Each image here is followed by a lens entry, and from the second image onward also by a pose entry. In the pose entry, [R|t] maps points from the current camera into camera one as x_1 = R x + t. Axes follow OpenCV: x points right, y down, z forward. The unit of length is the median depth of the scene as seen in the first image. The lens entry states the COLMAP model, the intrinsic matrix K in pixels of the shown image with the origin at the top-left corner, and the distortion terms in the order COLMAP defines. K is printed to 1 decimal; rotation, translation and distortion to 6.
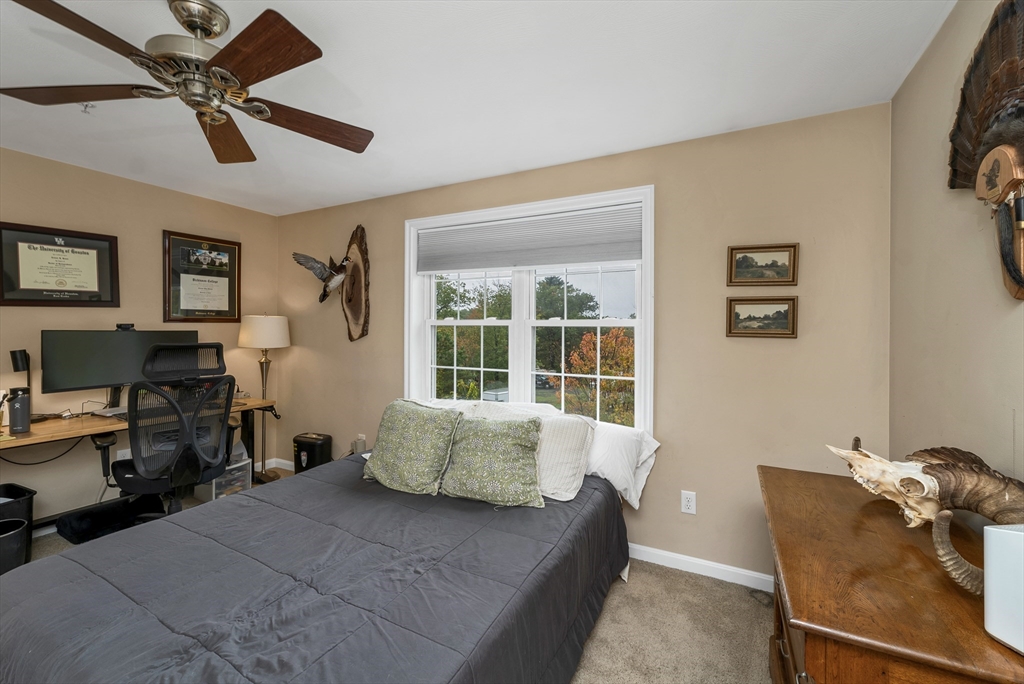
lens RADIAL K [[423.2, 0, 510.0], [0, 423.2, 332.8], [0, 0, 1]] dist [0.001579, 0.000164]
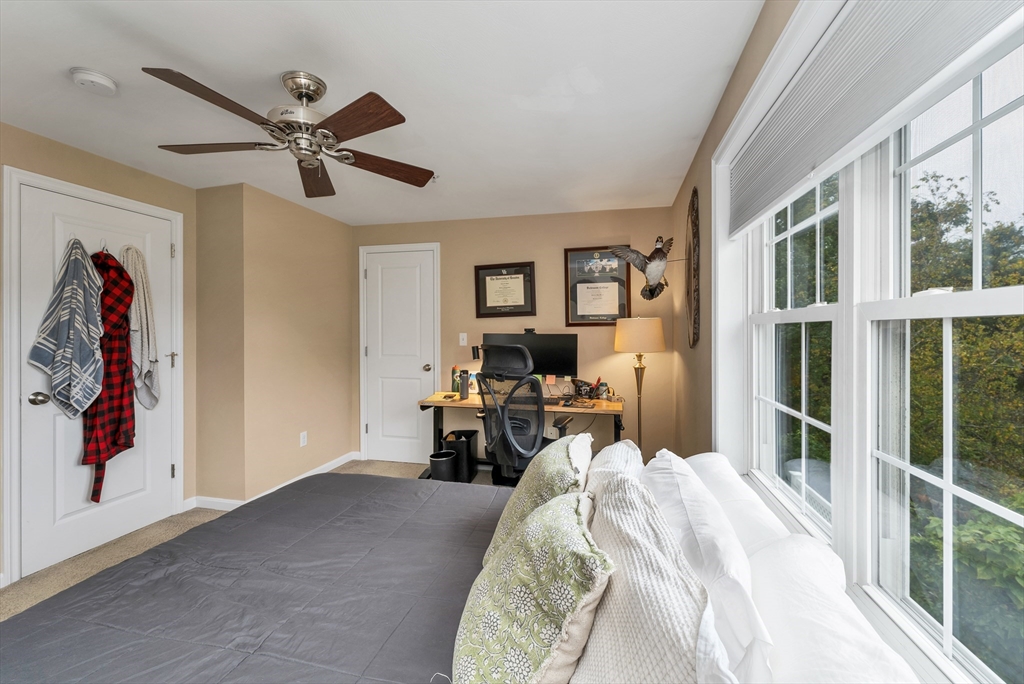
lens RADIAL K [[423.2, 0, 510.0], [0, 423.2, 332.8], [0, 0, 1]] dist [0.001579, 0.000164]
pose [[0.244107, -0.002838, -0.969744, 0.330549], [-0.006349, 0.999970, -0.004525, -0.002302], [0.969728, 0.007262, 0.244081, 0.643359]]
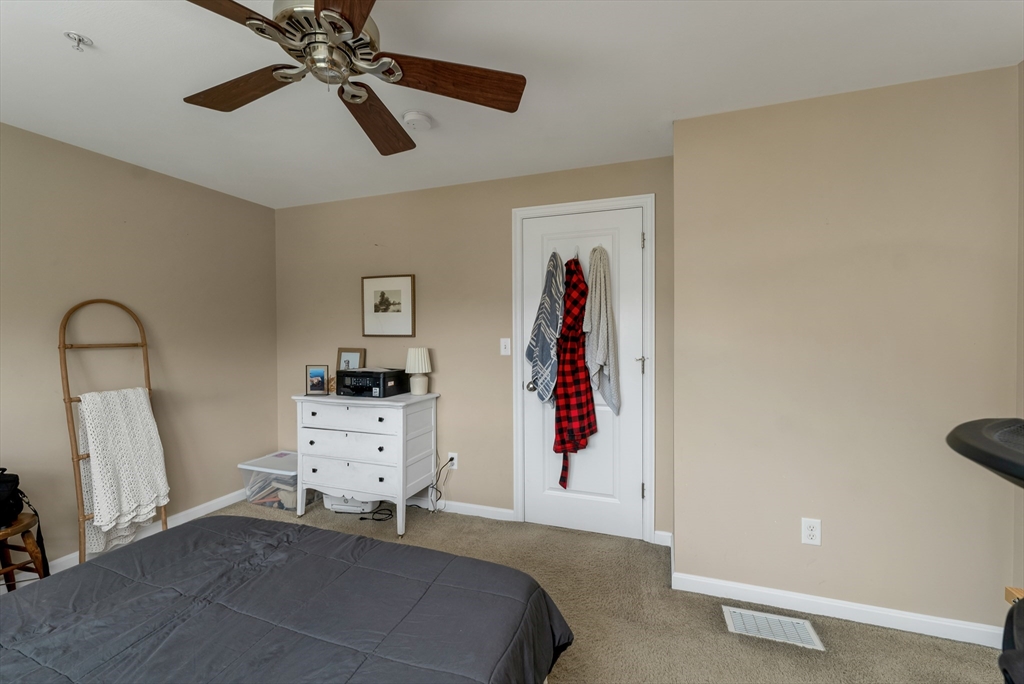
lens RADIAL K [[417.8, 0, 513.8], [0, 417.8, 341.8], [0, 0, 1]] dist [0.001032, 0.000239]
pose [[-0.990143, 0.000047, -0.140063, -0.499146], [-0.003508, 0.999678, 0.025130, -0.007040], [0.140019, 0.025374, -0.989824, 0.956191]]
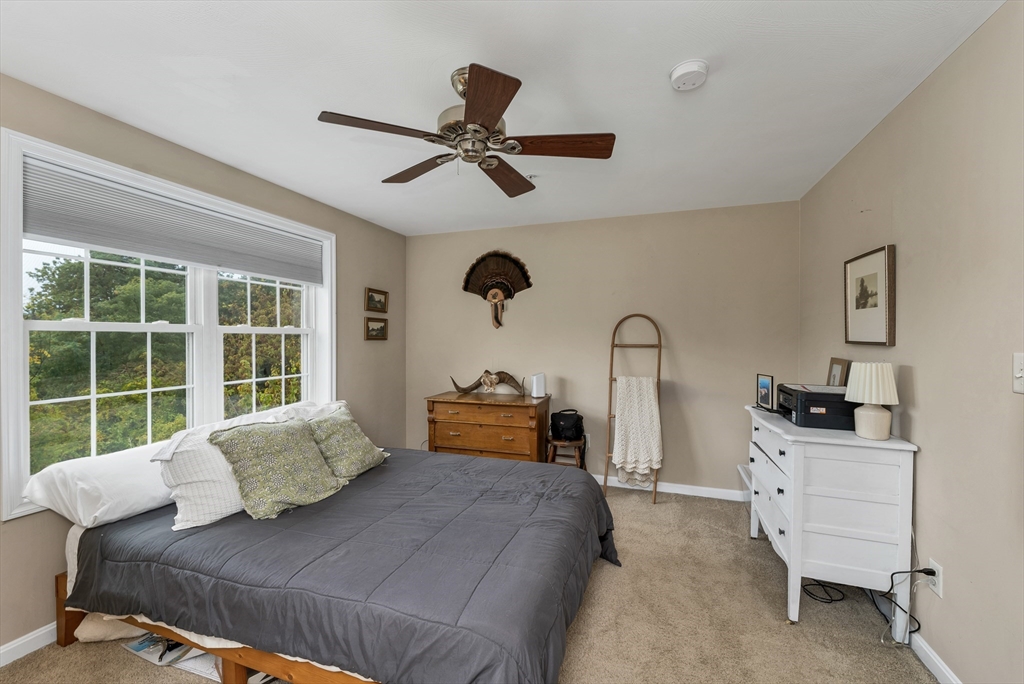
lens RADIAL K [[417.8, 0, 513.8], [0, 417.8, 341.8], [0, 0, 1]] dist [0.001032, 0.000239]
pose [[-0.154147, -0.019897, 0.987848, -0.984242], [0.002985, 0.999783, 0.020604, -0.013623], [-0.988043, 0.006125, -0.154054, 0.533591]]
